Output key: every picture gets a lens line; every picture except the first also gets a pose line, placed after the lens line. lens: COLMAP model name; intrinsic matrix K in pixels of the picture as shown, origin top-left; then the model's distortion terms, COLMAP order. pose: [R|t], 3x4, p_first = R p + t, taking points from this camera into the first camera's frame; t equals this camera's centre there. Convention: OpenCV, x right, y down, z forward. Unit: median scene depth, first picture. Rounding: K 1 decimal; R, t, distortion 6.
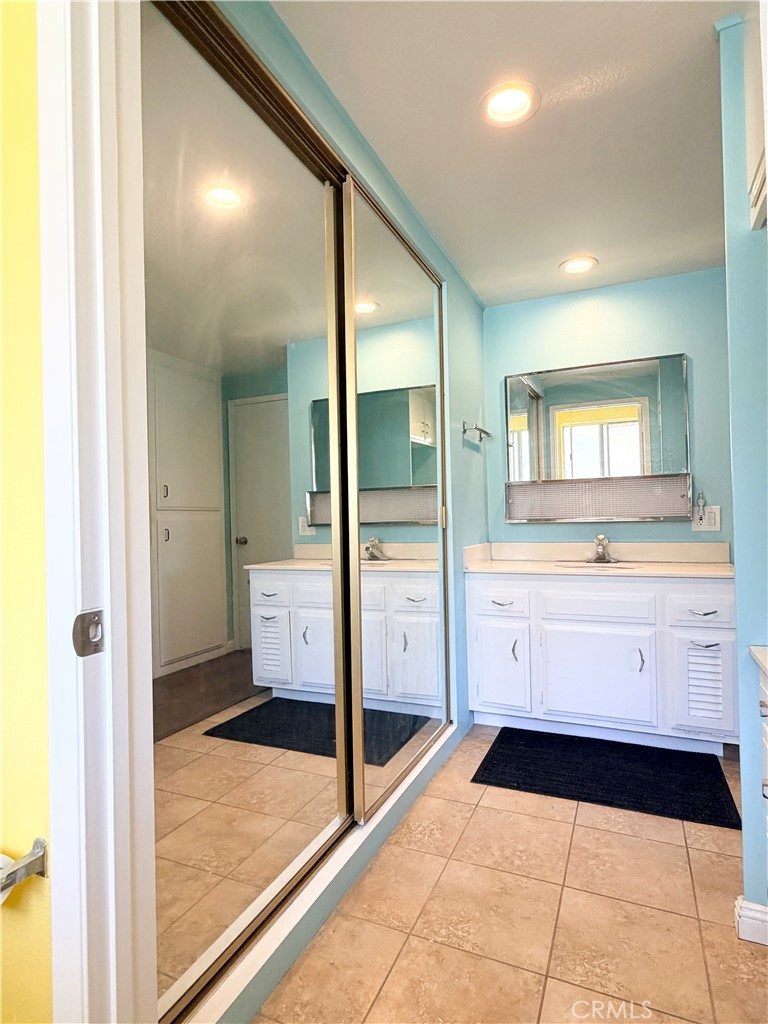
lens RADIAL K [[550.4, 0, 384.2], [0, 550.4, 511.8], [0, 0, 1]] dist [0.000146, -0.001149]
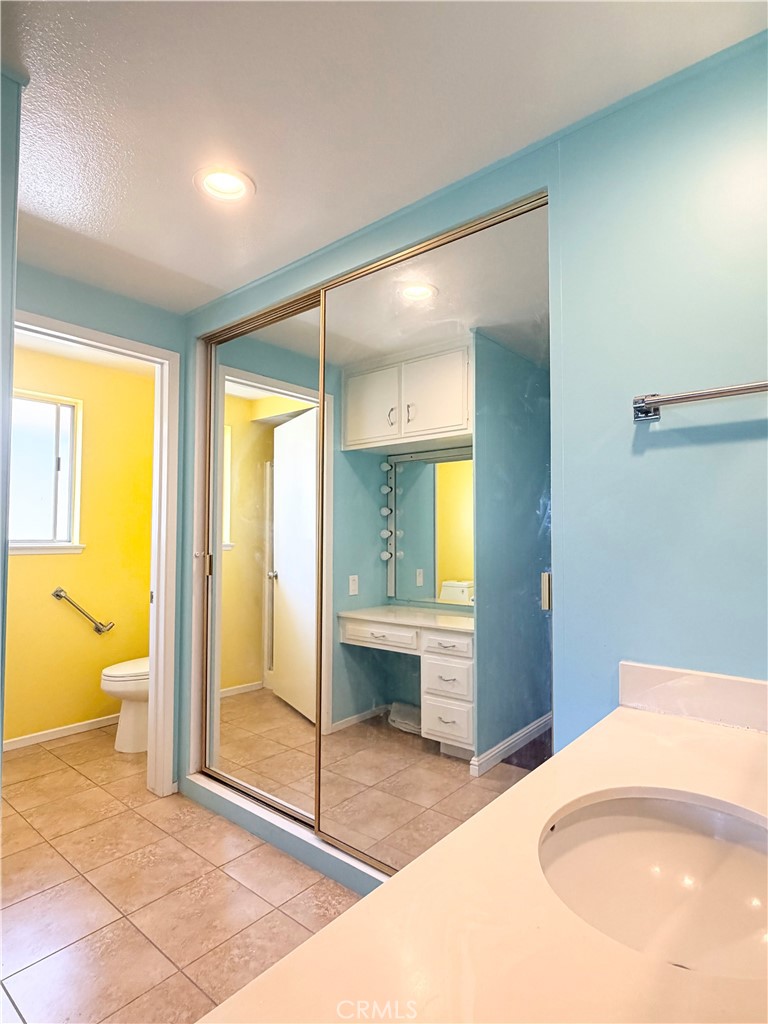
lens RADIAL K [[550.4, 0, 382.5], [0, 550.4, 511.7], [0, 0, 1]] dist [0.000146, -0.001149]
pose [[-0.275510, -0.017883, -0.961132, 1.246267], [0.011734, 0.999690, -0.021964, -0.112755], [0.961227, -0.017329, -0.275214, 1.721360]]
